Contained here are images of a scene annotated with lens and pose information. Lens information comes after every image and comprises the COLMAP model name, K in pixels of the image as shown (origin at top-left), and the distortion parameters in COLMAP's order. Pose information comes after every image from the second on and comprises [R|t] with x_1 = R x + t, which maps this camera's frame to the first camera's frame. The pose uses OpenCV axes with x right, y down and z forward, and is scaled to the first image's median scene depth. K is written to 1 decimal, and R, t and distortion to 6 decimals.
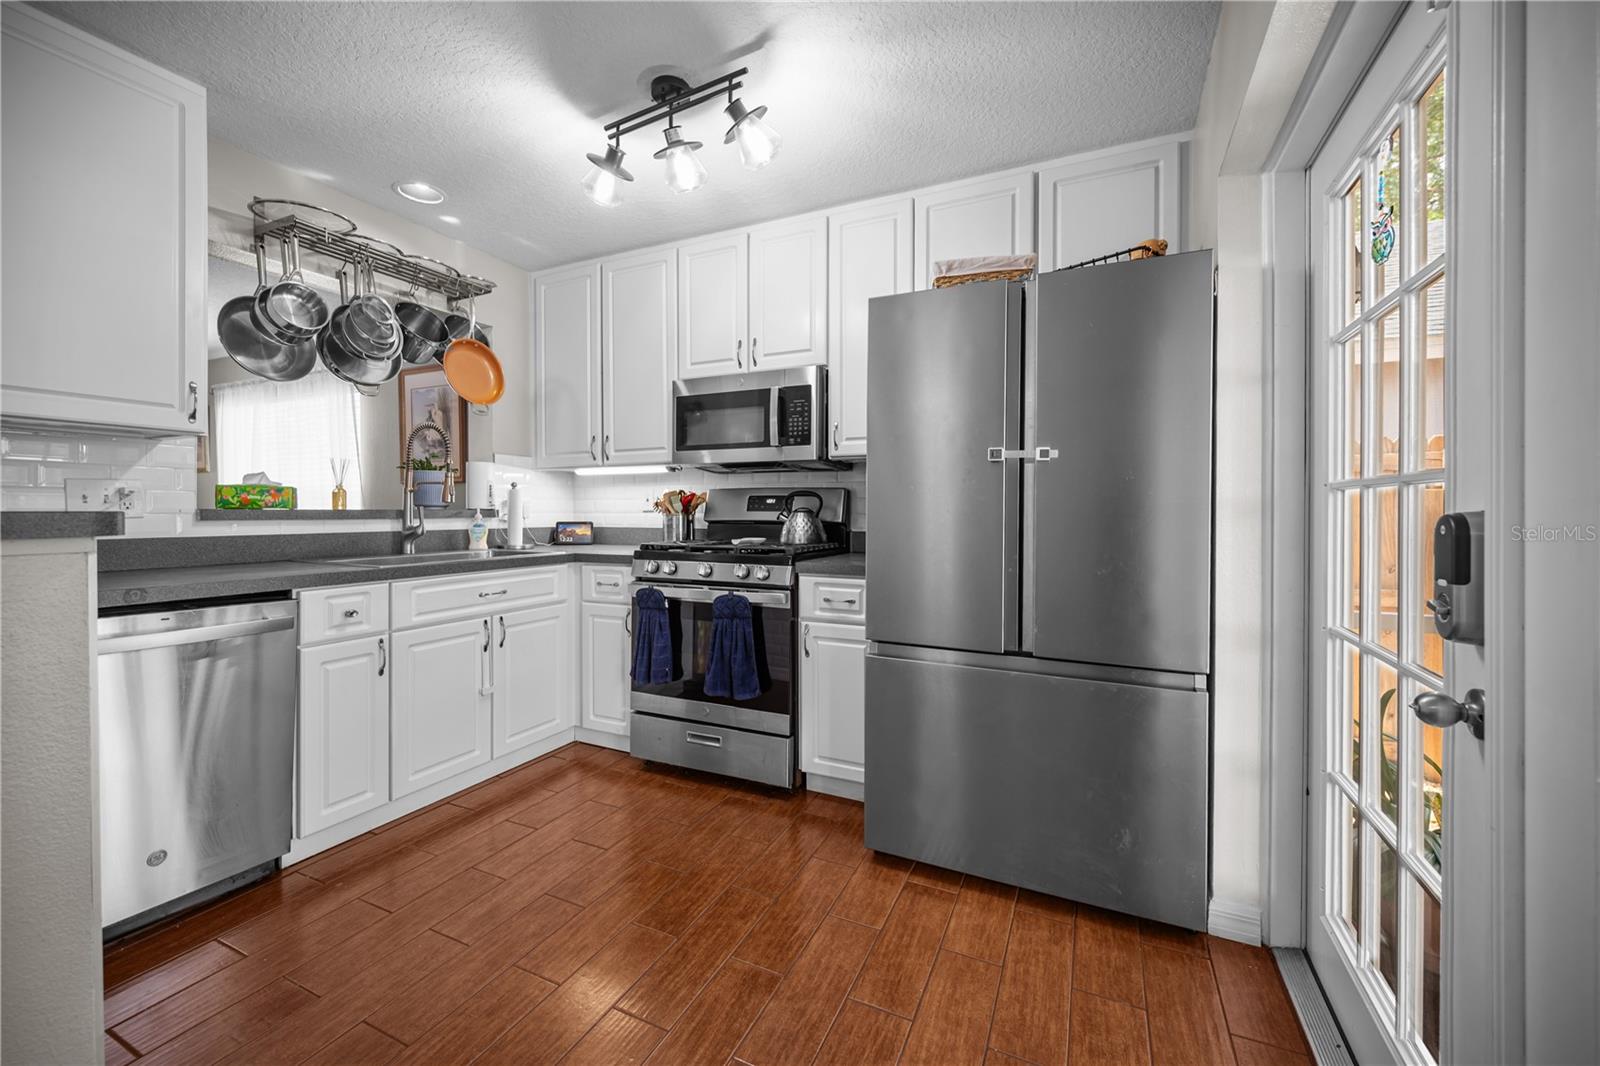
lens RADIAL K [[631.9, 0, 799.3], [0, 631.9, 508.5], [0, 0, 1]] dist [0.000322, -0.000029]
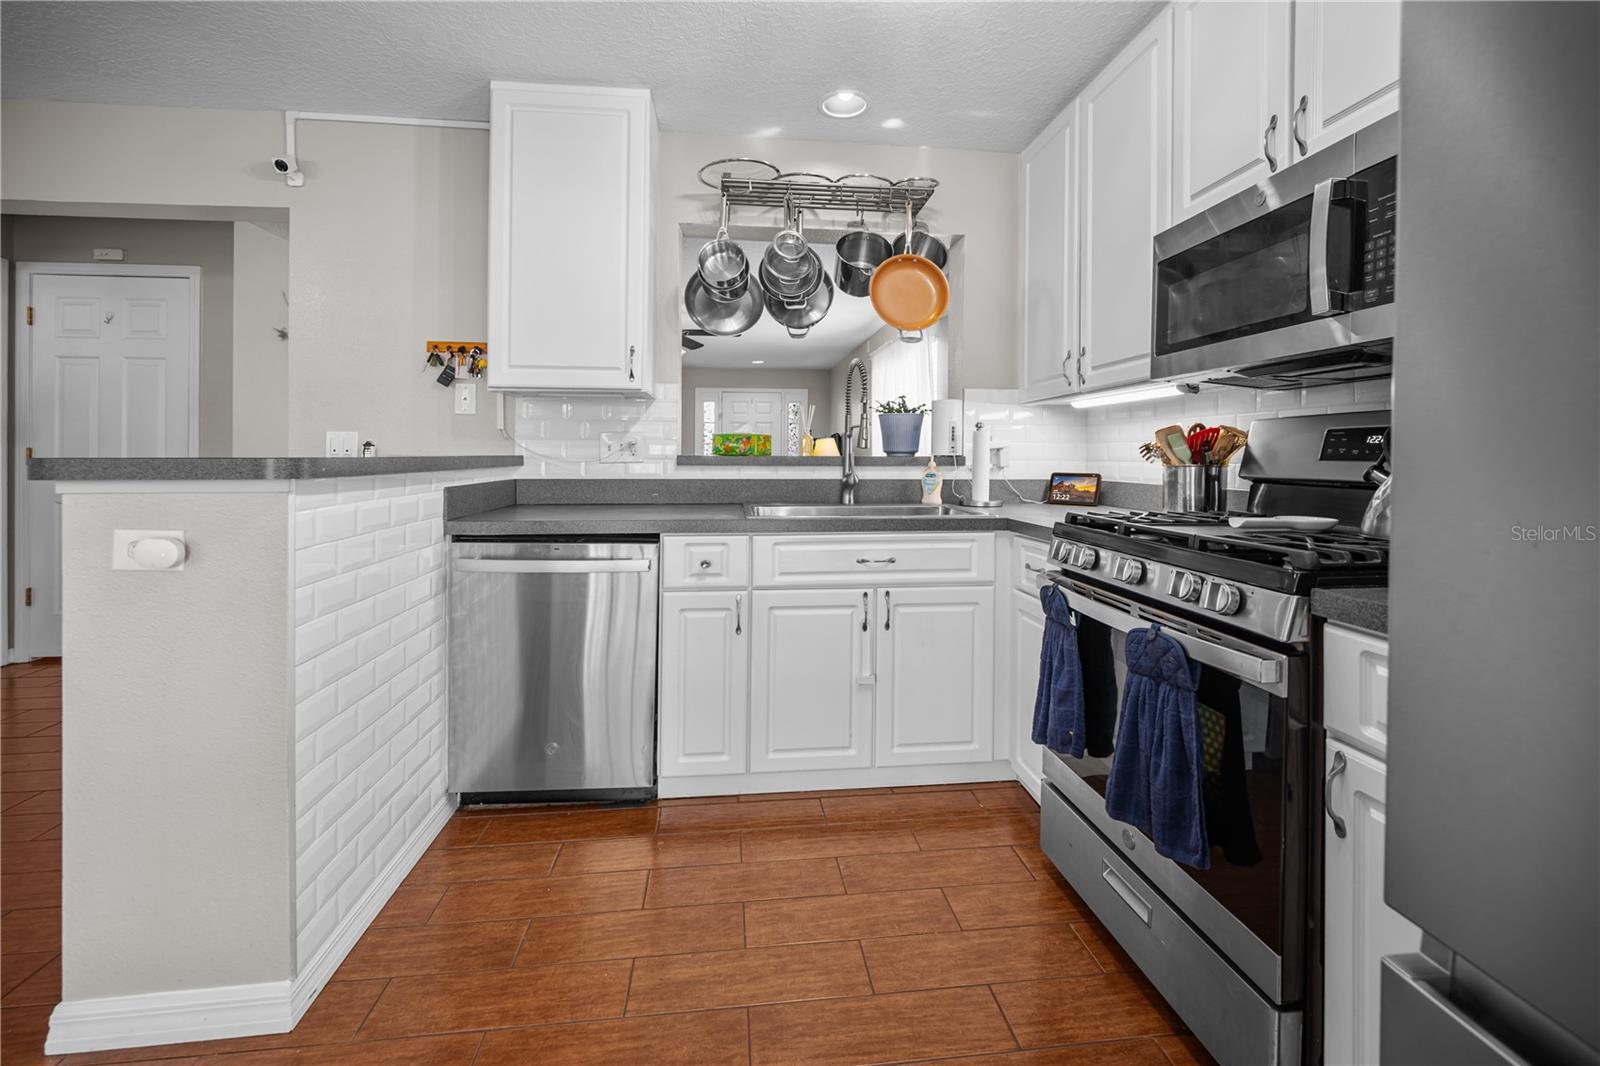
lens RADIAL K [[653.3, 0, 799.6], [0, 653.3, 456.8], [0, 0, 1]] dist [0.001666, 0.000077]
pose [[0.521926, 0.002915, -0.852986, 0.158449], [-0.000091, 0.999994, 0.003362, -0.000588], [0.852991, -0.001677, 0.521923, 0.440340]]
